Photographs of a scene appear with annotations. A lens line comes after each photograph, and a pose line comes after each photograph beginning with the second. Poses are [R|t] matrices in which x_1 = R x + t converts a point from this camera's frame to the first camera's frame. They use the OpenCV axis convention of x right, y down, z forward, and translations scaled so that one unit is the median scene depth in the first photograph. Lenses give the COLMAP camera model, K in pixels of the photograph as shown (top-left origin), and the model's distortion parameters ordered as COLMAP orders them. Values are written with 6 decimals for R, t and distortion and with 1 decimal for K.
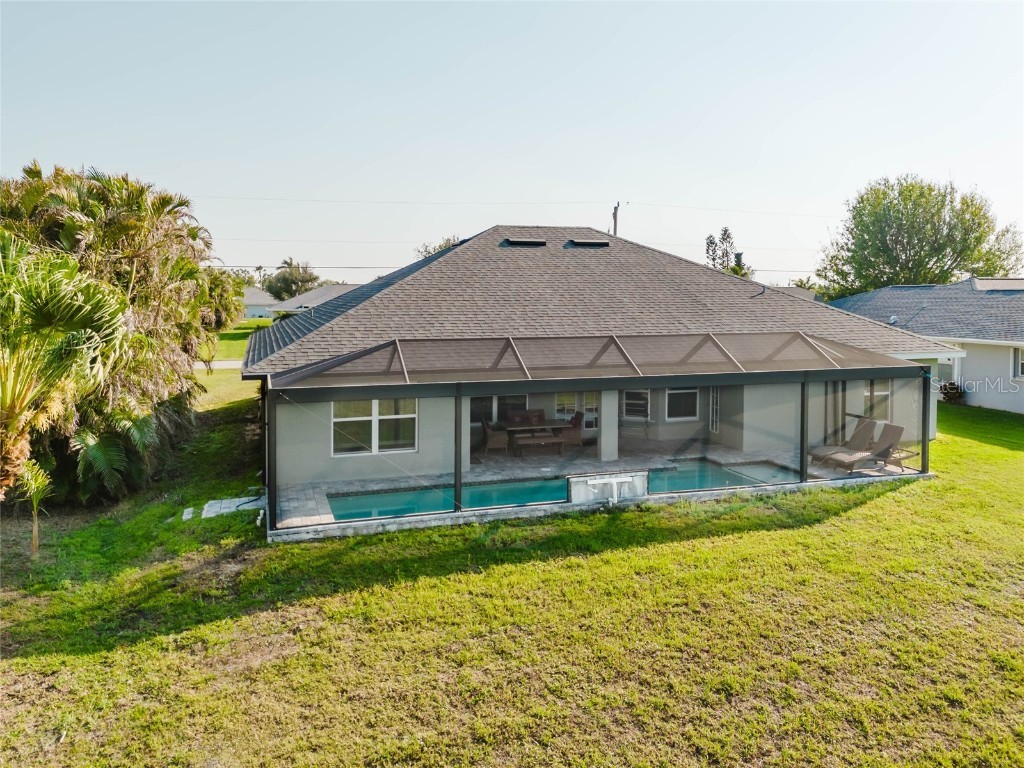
lens RADIAL K [[753.4, 0, 512.0], [0, 753.4, 384.0], [0, 0, 1]] dist [0.056177, -0.049199]
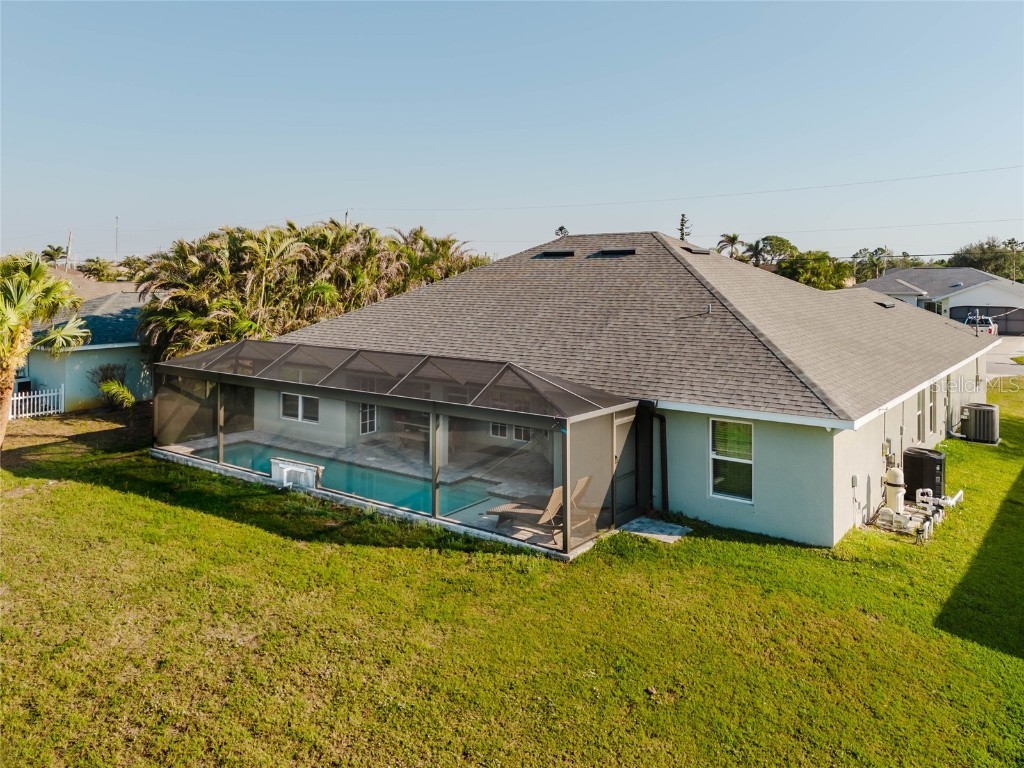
lens RADIAL K [[753.4, 0, 512.0], [0, 753.4, 384.0], [0, 0, 1]] dist [0.056177, -0.049199]
pose [[0.571752, 0.108751, -0.813187, 1.144070], [-0.101083, 0.992962, 0.061722, -0.099823], [0.814175, 0.046910, 0.578721, 0.520200]]
